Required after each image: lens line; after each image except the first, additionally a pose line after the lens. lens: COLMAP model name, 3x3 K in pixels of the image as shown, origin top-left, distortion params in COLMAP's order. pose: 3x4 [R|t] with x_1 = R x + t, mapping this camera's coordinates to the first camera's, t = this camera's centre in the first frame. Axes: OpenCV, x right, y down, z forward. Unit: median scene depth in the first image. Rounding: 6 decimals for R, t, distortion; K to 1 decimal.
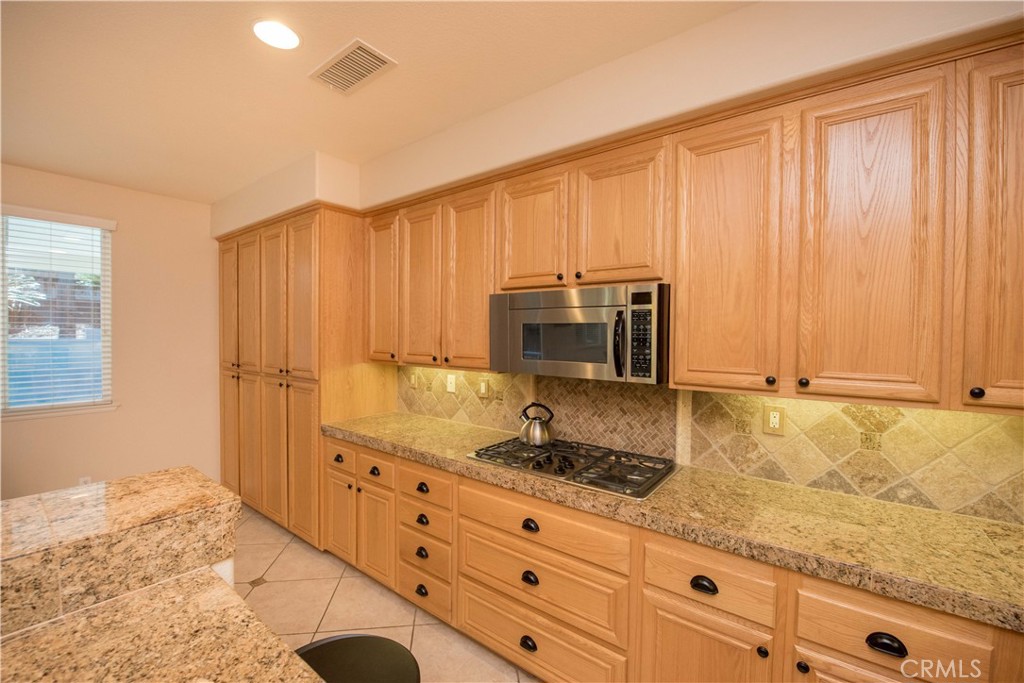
lens RADIAL K [[418.7, 0, 517.1], [0, 418.7, 344.4], [0, 0, 1]] dist [-0.020224, -0.000387]
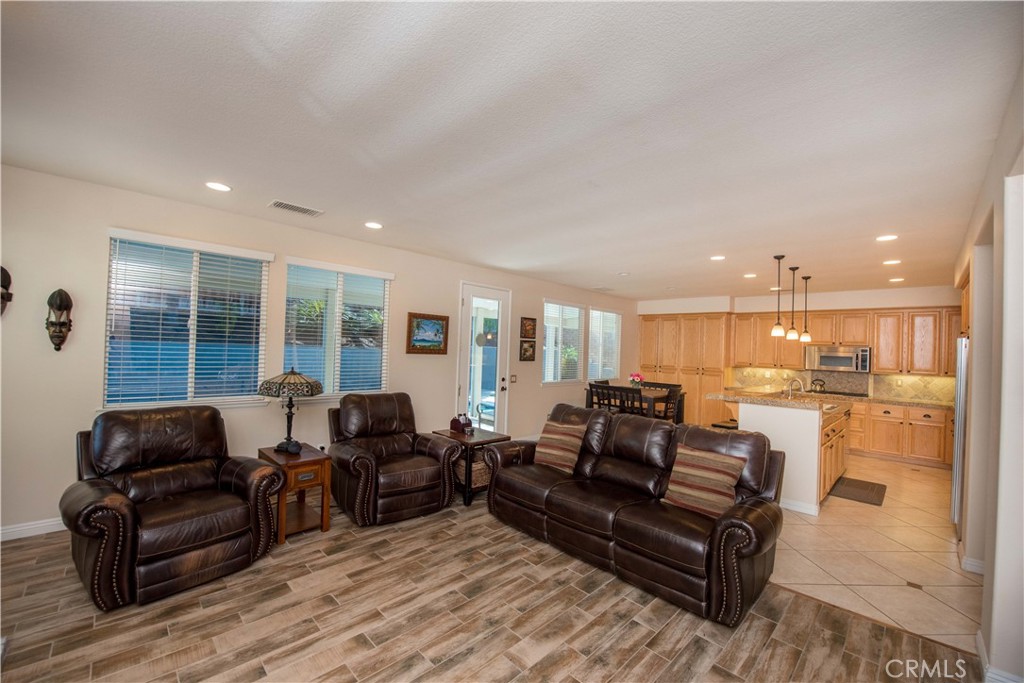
lens RADIAL K [[409.5, 0, 511.7], [0, 409.5, 345.1], [0, 0, 1]] dist [-0.022613, -0.000442]
pose [[0.989299, 0.021906, -0.144248, -2.138004], [-0.026998, 0.999076, -0.033440, 0.047933], [0.143382, 0.036976, 0.988976, -2.843921]]
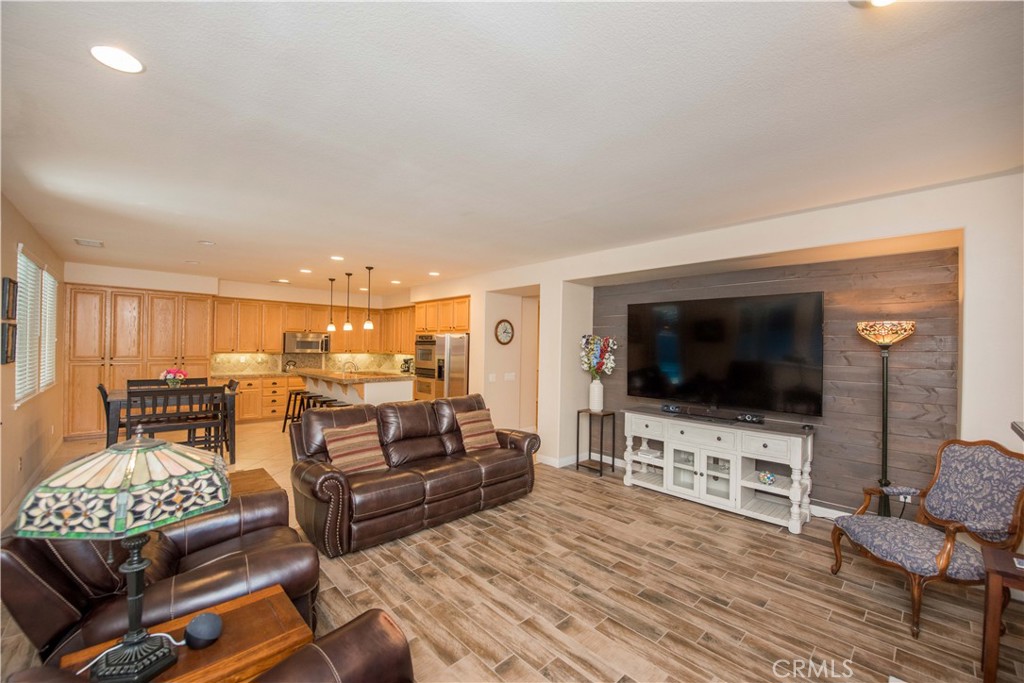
lens RADIAL K [[409.4, 0, 512.0], [0, 409.4, 341.5], [0, 0, 1]] dist [-0.007481, -0.000248]
pose [[0.166928, 0.001588, 0.985968, -3.811199], [0.006430, 0.999976, -0.002700, -0.016076], [-0.985948, 0.006791, 0.166913, -1.898669]]
